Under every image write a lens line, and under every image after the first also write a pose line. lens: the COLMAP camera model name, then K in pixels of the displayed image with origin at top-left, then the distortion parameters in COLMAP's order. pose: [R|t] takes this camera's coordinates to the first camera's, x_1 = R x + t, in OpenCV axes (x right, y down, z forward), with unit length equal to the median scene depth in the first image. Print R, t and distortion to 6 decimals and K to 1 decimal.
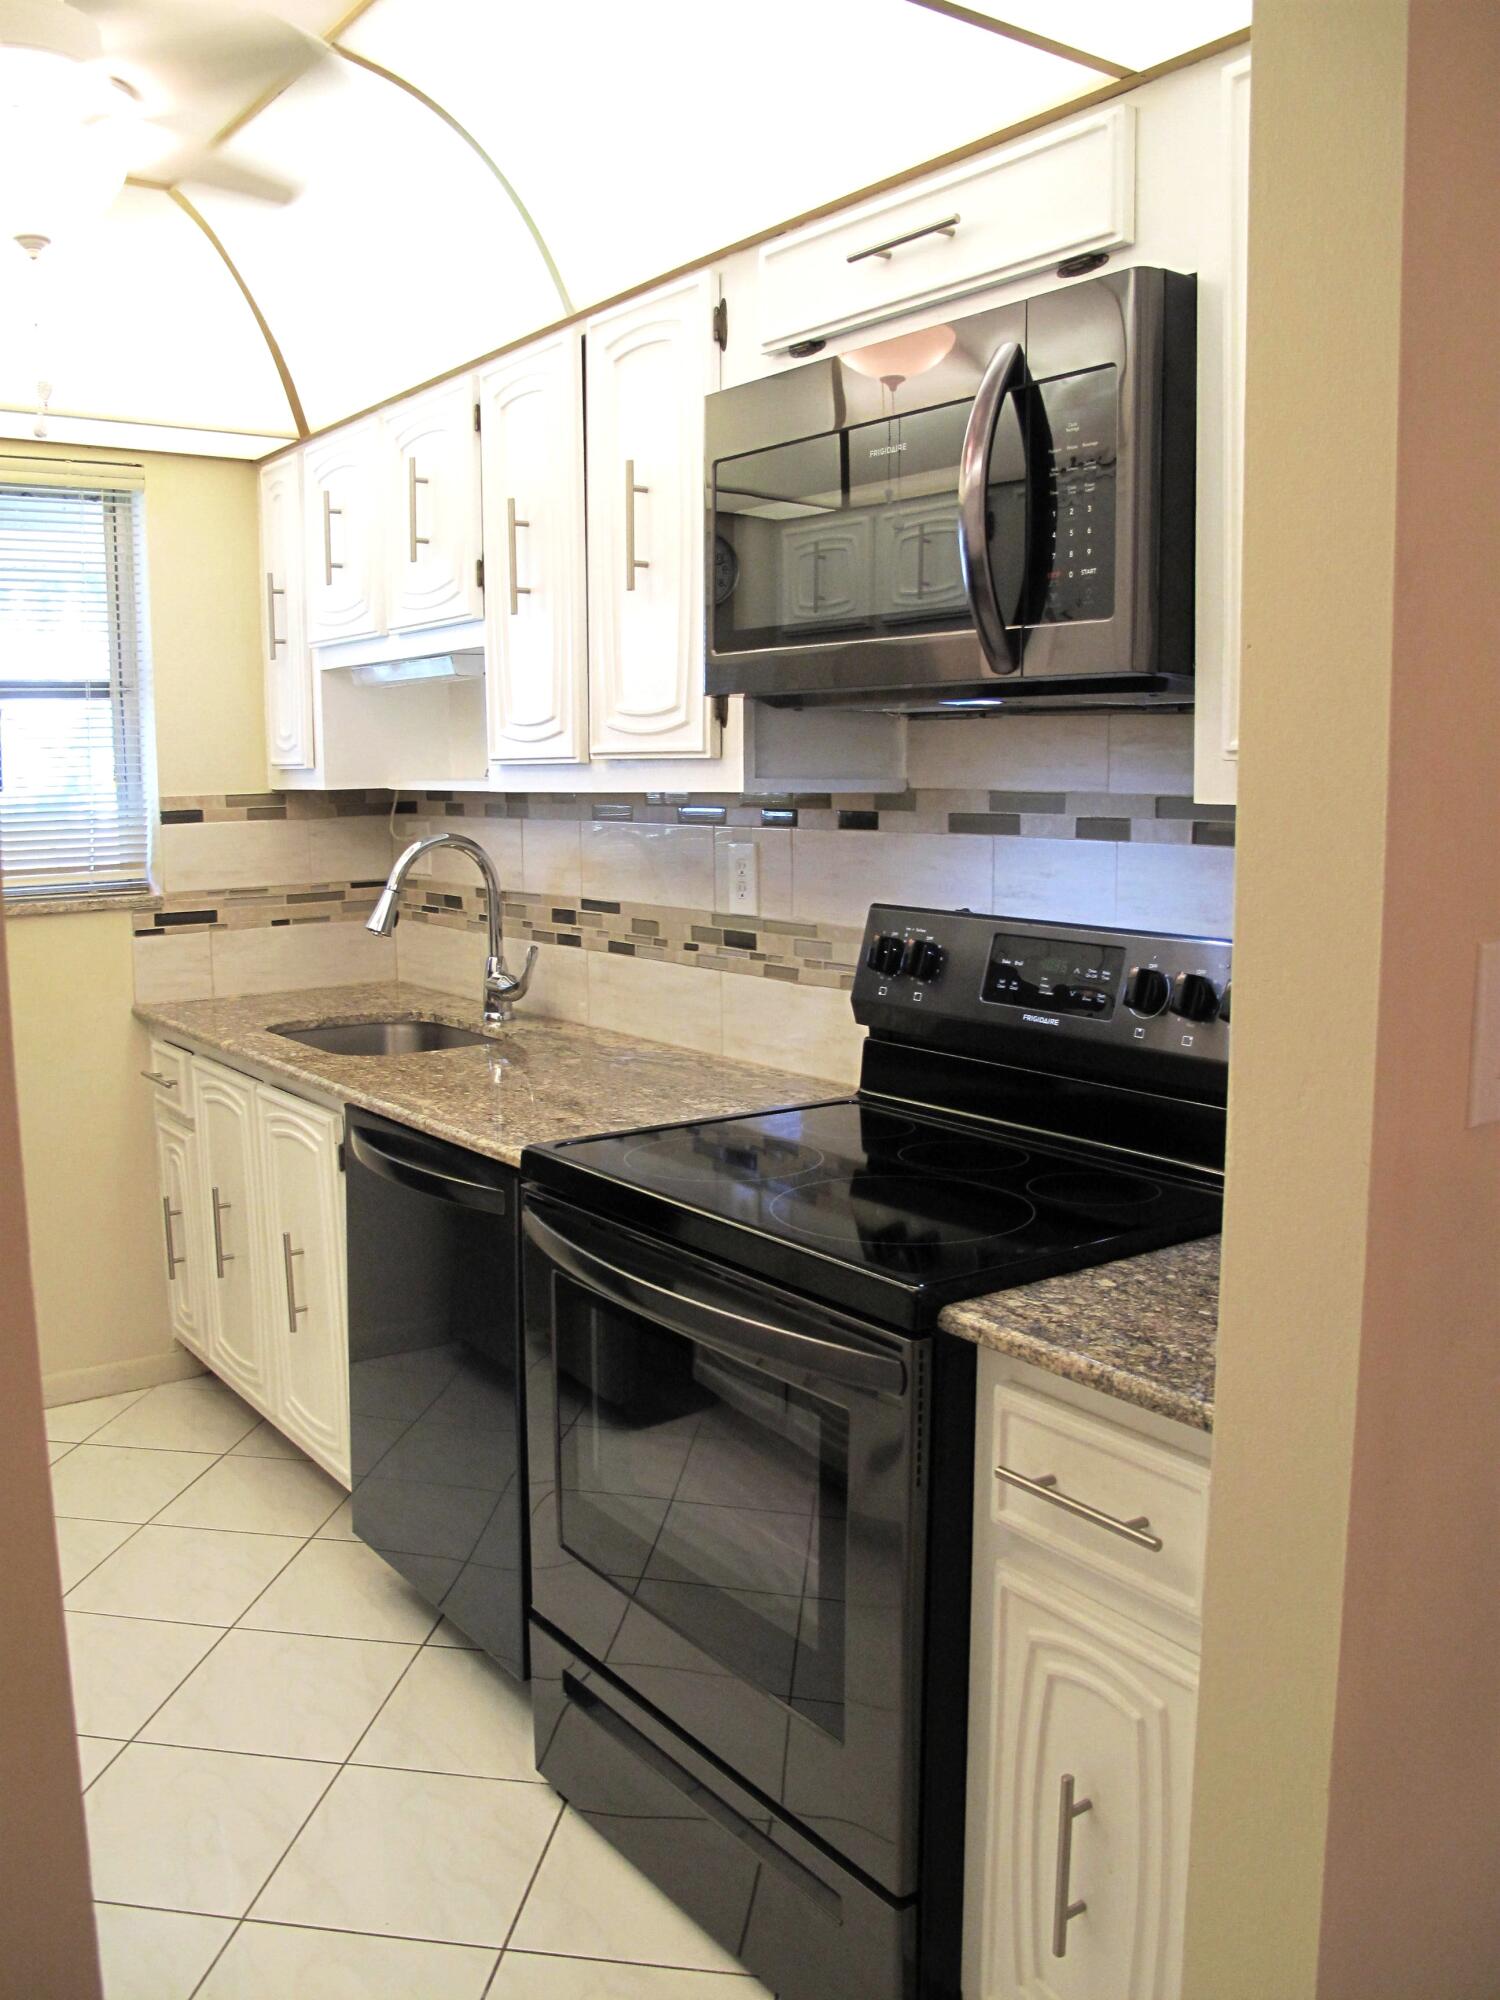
lens RADIAL K [[1671.7, 0, 743.8], [0, 1671.7, 998.1], [0, 0, 1]] dist [-0.144260, 0.103182]
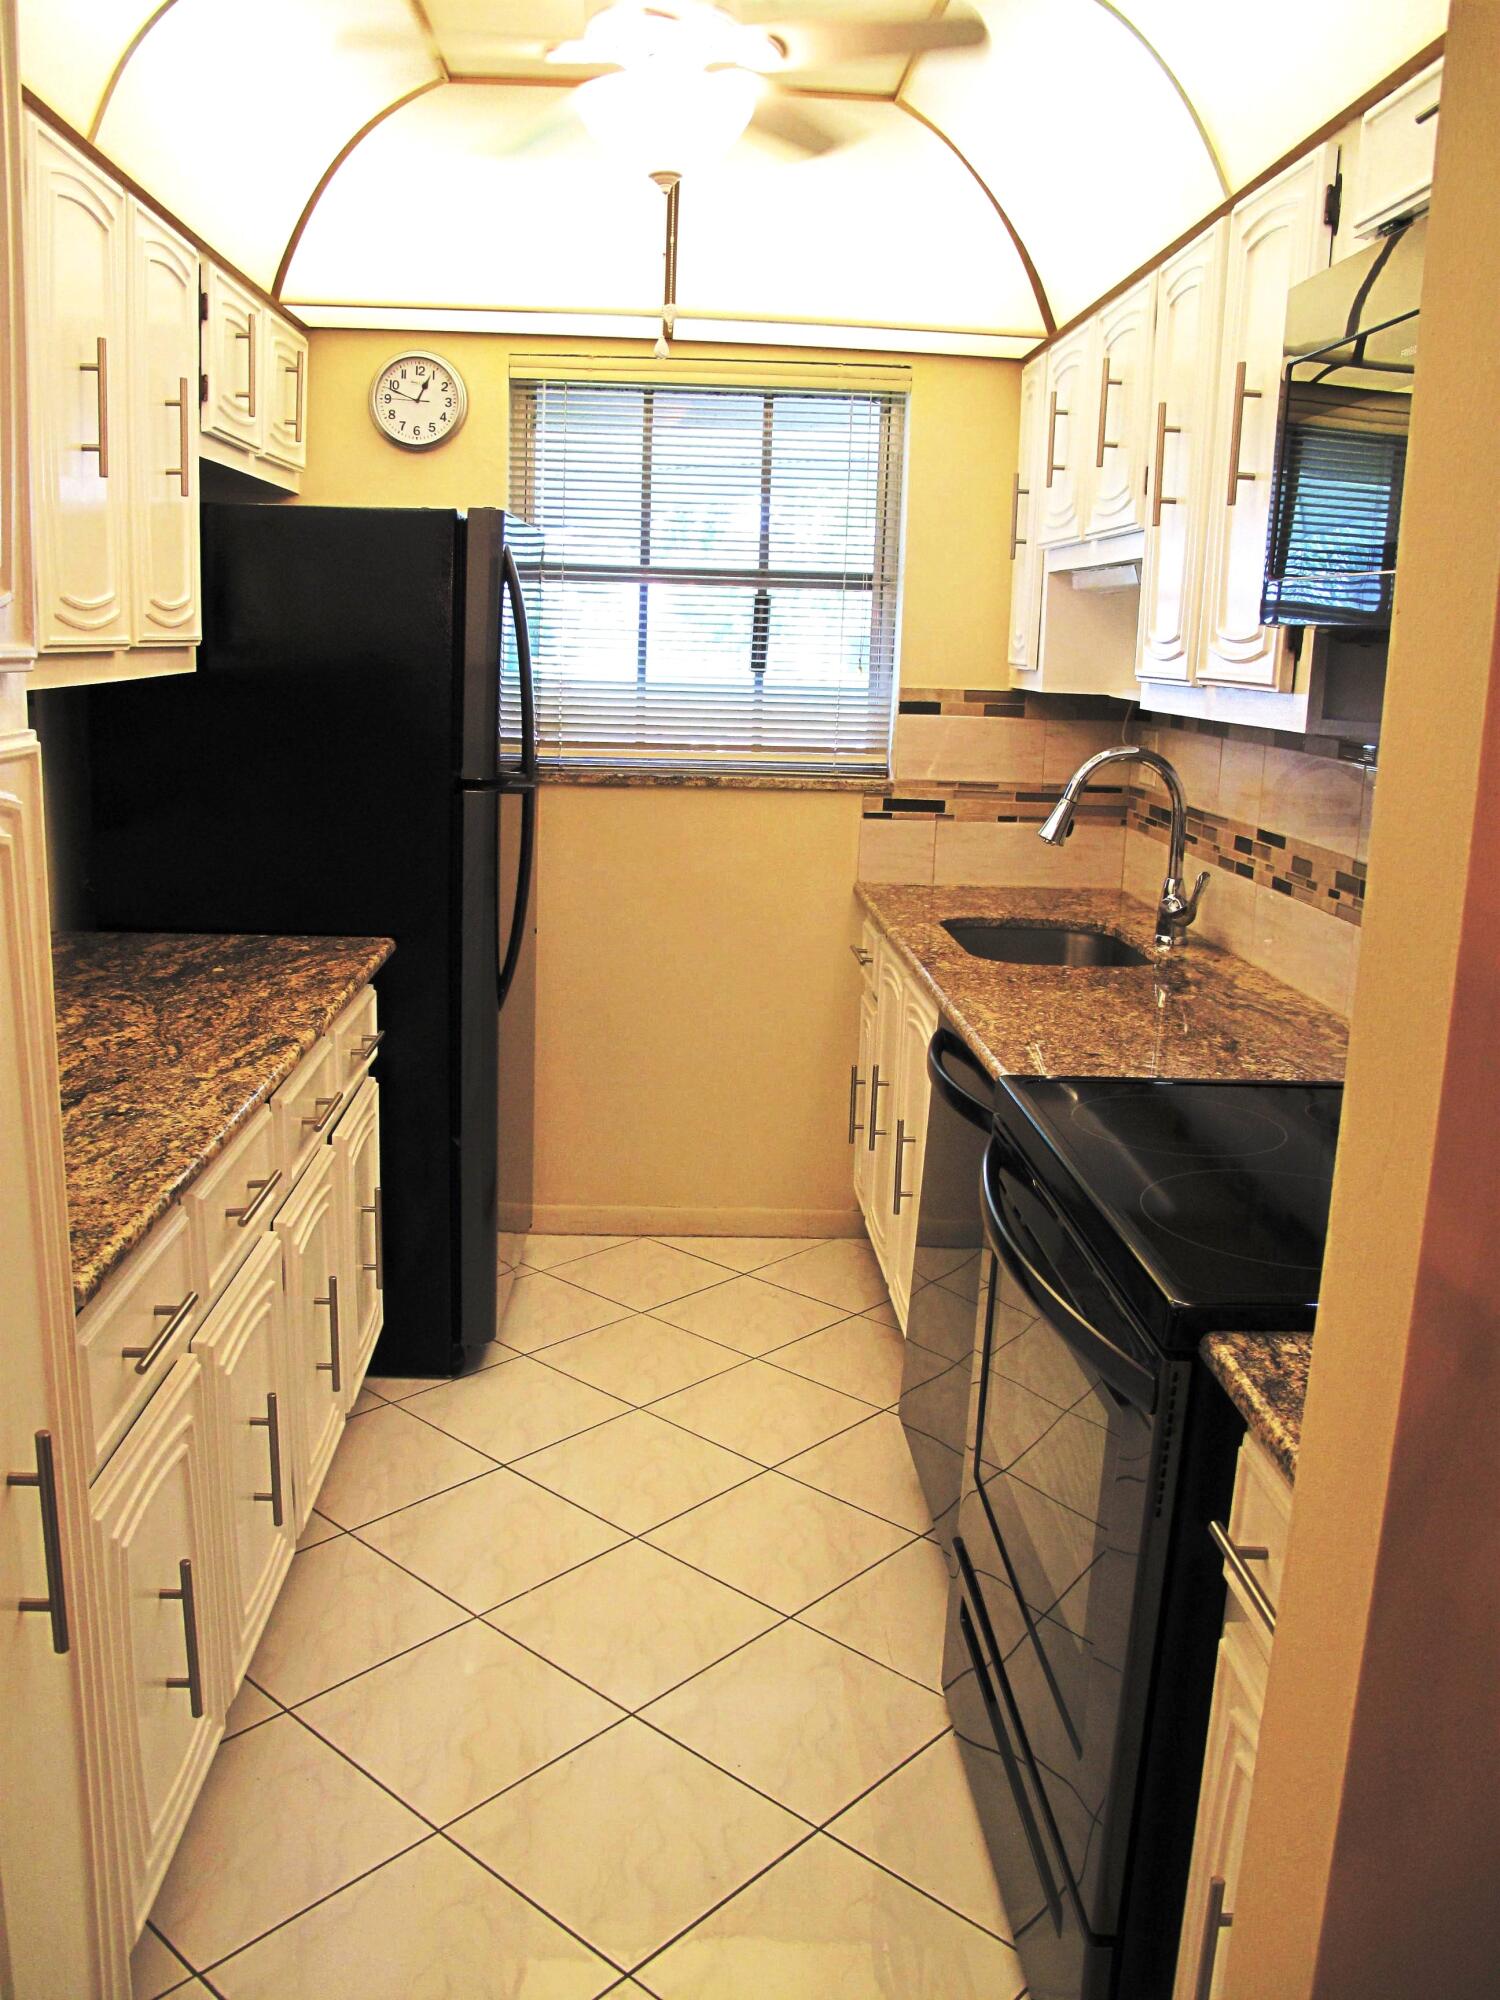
lens RADIAL K [[1671.7, 0, 739.8], [0, 1671.7, 990.4], [0, 0, 1]] dist [-0.144260, 0.103182]
pose [[0.832622, 0.150799, -0.532917, 0.165245], [-0.117193, 0.988401, 0.096587, -0.024274], [0.541301, -0.017967, 0.840637, 0.056457]]
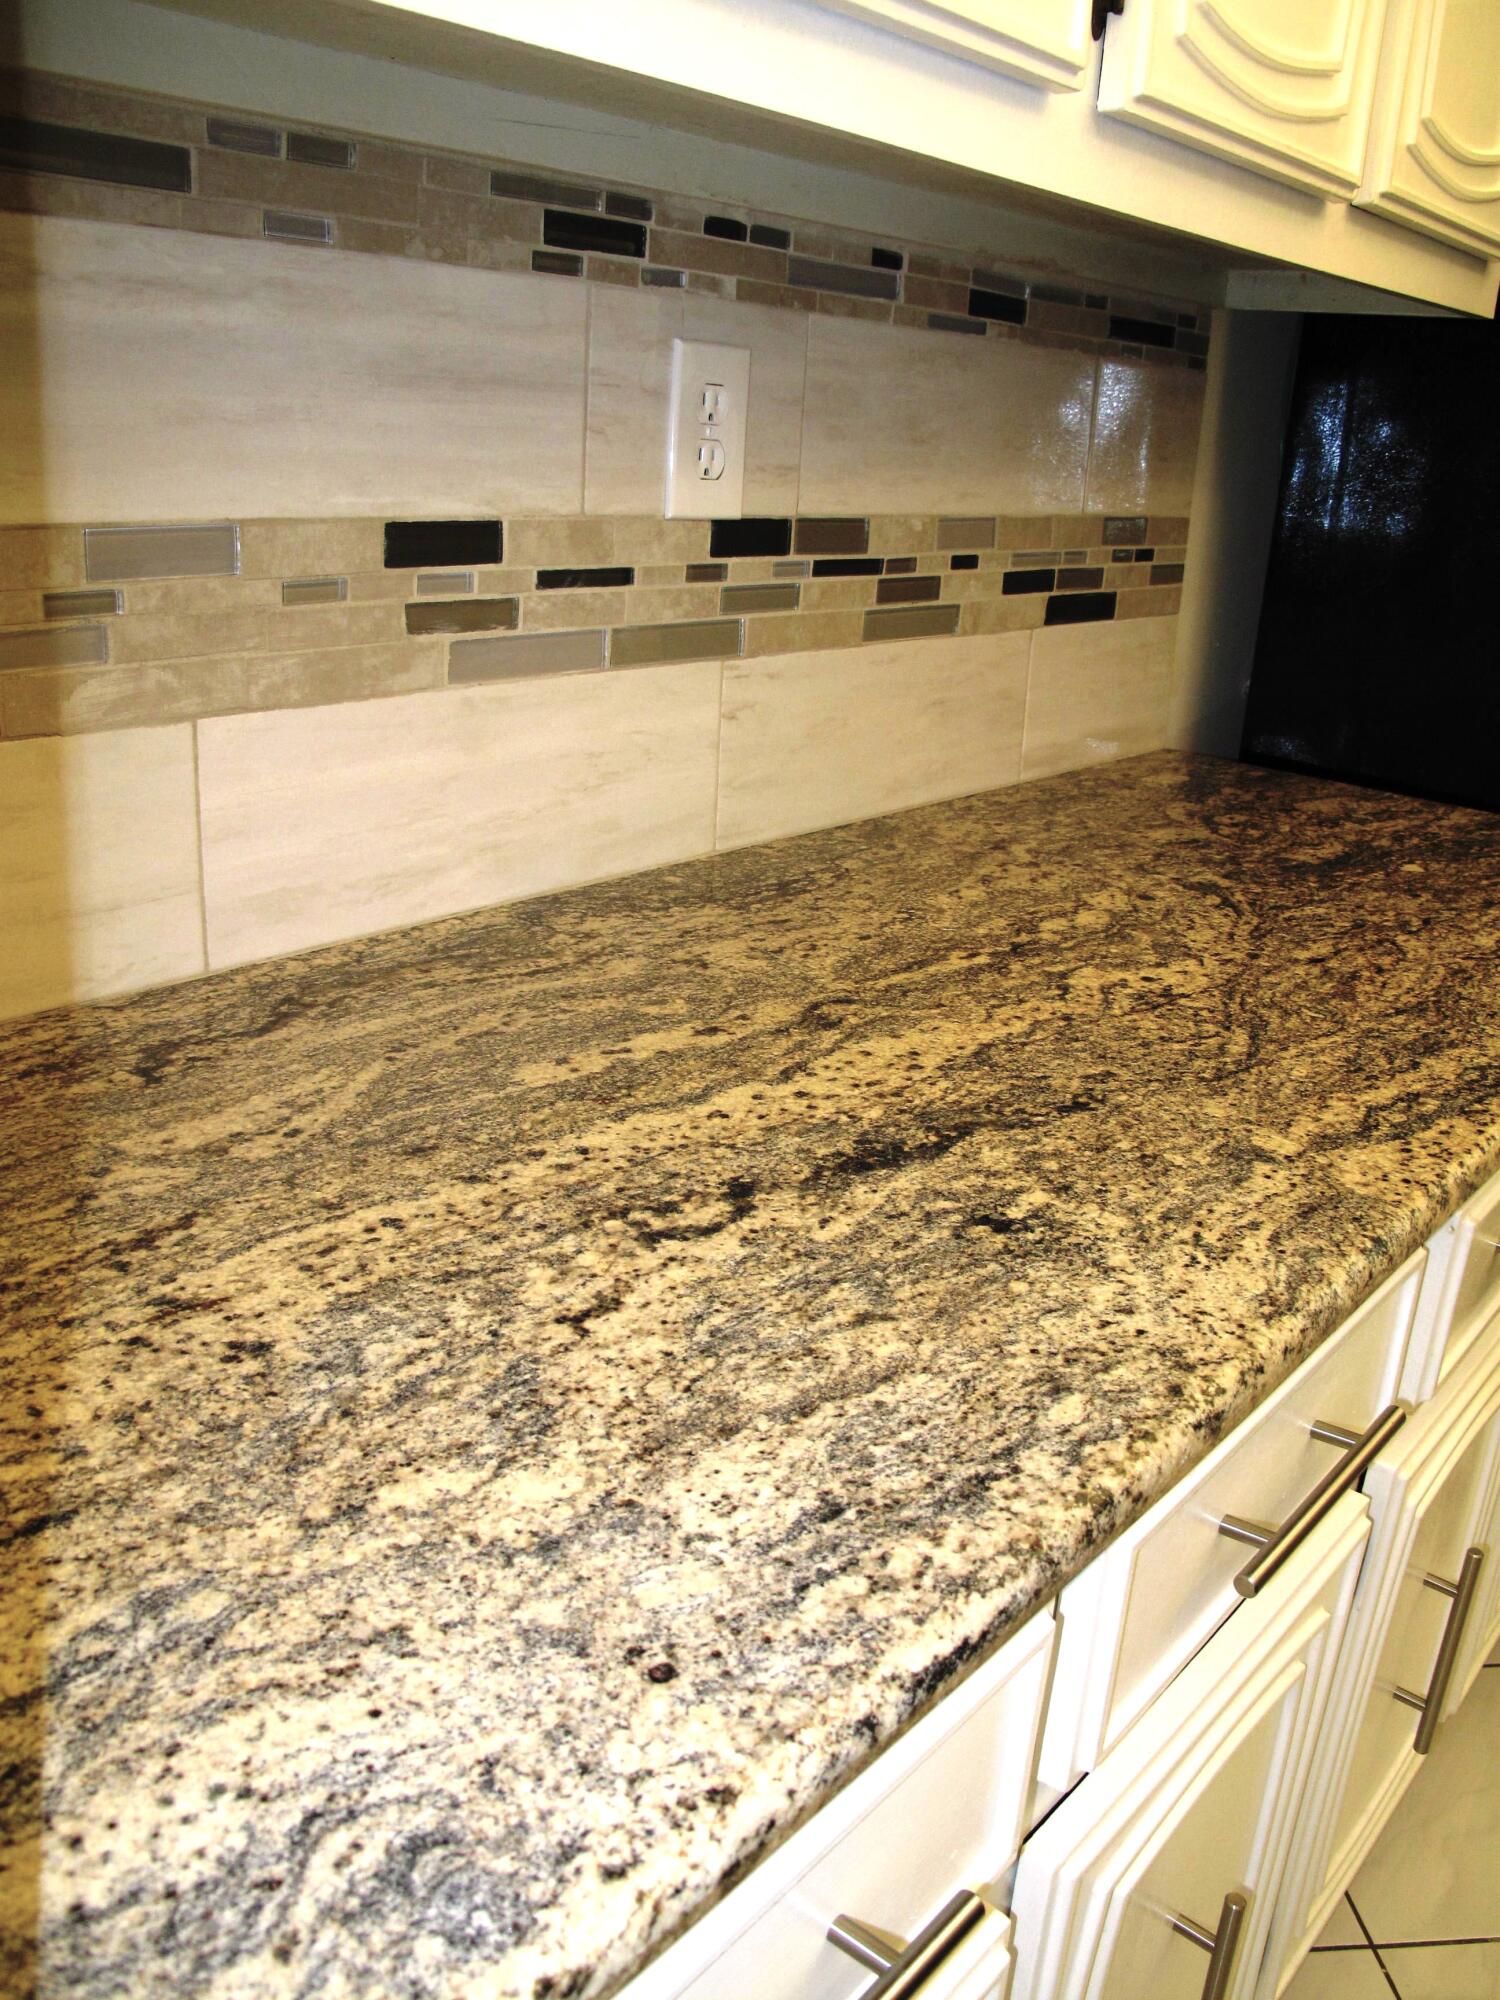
lens RADIAL K [[1671.7, 0, 752.9], [0, 1671.7, 995.0], [0, 0, 1]] dist [-0.144260, 0.103182]
pose [[0.240426, 0.347465, -0.906346, -0.129203], [-0.196907, 0.931780, 0.304982, 0.009315], [0.950486, 0.105141, 0.292442, 0.317957]]
